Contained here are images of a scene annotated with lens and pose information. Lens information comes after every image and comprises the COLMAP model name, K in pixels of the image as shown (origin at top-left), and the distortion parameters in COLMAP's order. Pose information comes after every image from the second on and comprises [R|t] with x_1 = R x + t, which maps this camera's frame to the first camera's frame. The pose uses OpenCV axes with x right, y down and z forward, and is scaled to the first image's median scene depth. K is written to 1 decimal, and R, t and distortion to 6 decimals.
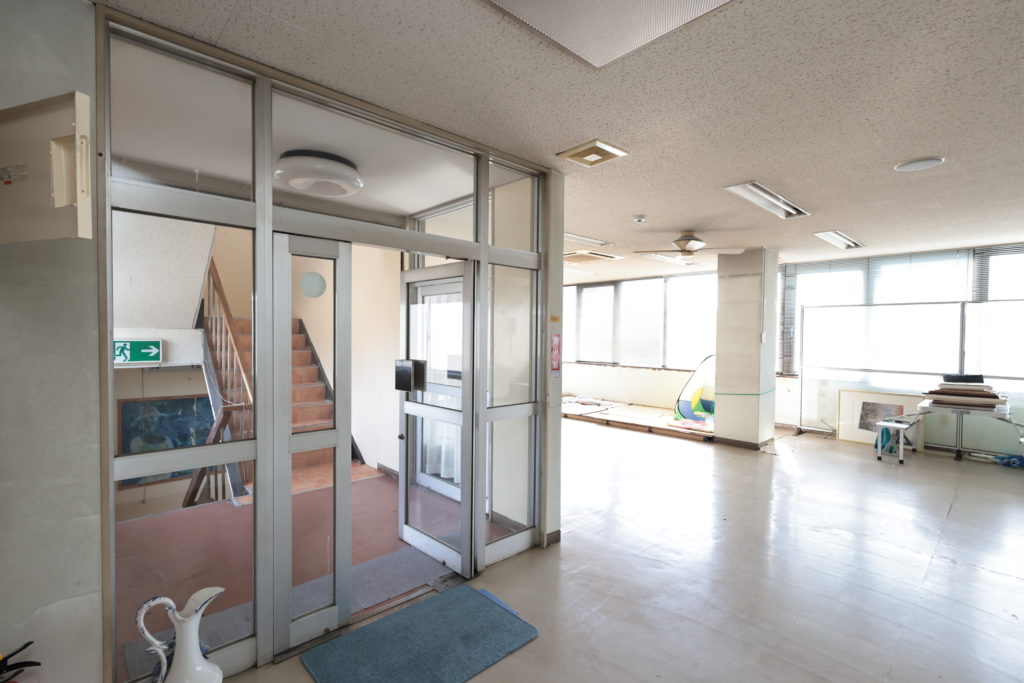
lens RADIAL K [[471.8, 0, 513.2], [0, 471.8, 343.5], [0, 0, 1]] dist [-0.001855, -0.000287]
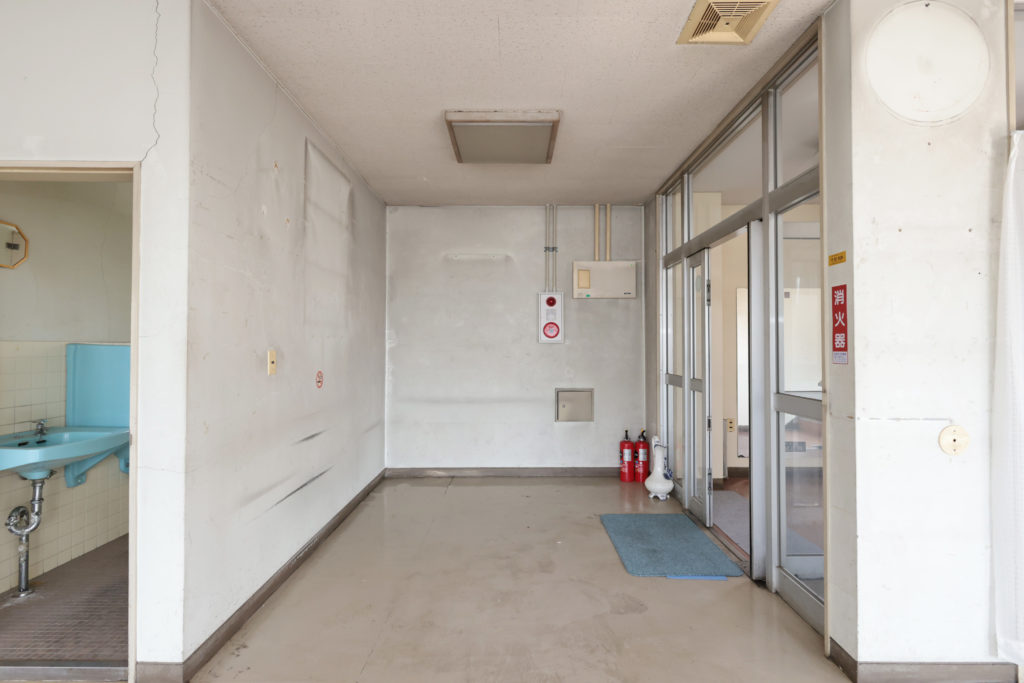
lens RADIAL K [[471.8, 0, 513.3], [0, 471.8, 341.0], [0, 0, 1]] dist [-0.001855, -0.000287]
pose [[-0.682151, -0.017010, -0.731014, 0.747678], [-0.018535, 0.999810, -0.005969, 0.055360], [0.730977, 0.009477, -0.682336, 1.090150]]
